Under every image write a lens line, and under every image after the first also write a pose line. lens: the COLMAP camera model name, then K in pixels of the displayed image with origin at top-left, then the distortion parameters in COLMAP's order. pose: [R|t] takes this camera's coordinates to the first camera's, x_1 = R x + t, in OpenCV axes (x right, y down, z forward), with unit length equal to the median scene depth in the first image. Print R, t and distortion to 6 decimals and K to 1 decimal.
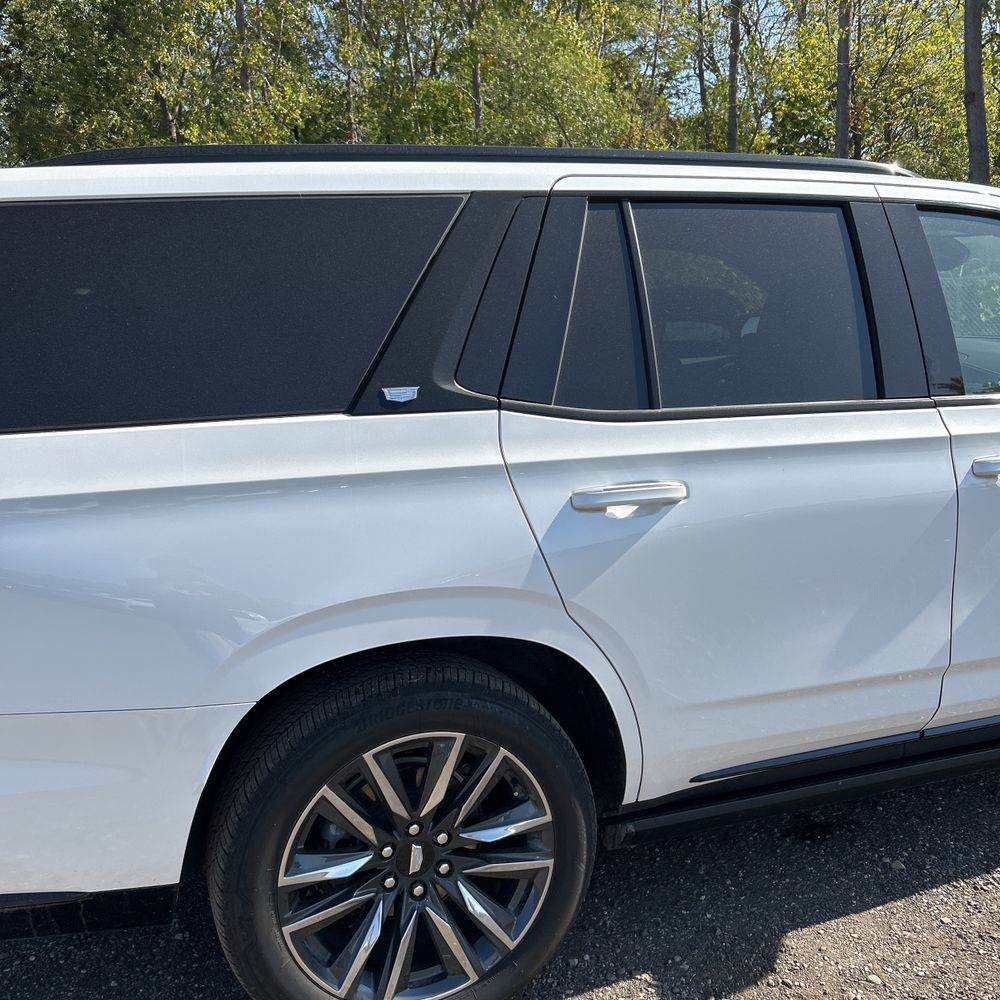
lens RADIAL K [[1039.3, 0, 493.7], [0, 1039.3, 496.6], [0, 0, 1]] dist [0.011427, 0.000000]
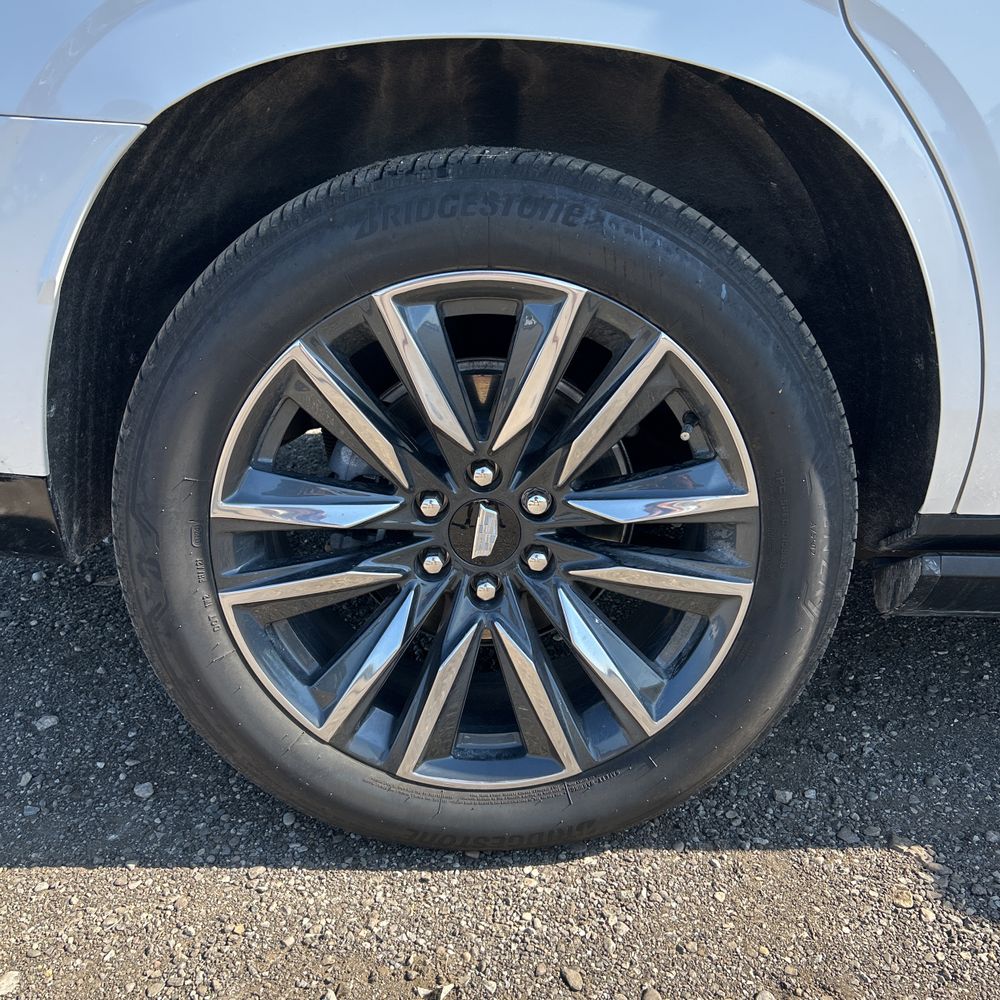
lens RADIAL K [[1023.4, 0, 469.8], [0, 1023.4, 495.5], [0, 0, 1]] dist [-0.005326, 0.000000]
pose [[0.928899, 0.131102, -0.346351, 0.098417], [-0.086597, 0.986208, 0.141052, 0.253582], [0.360066, -0.101030, 0.927440, 0.505600]]
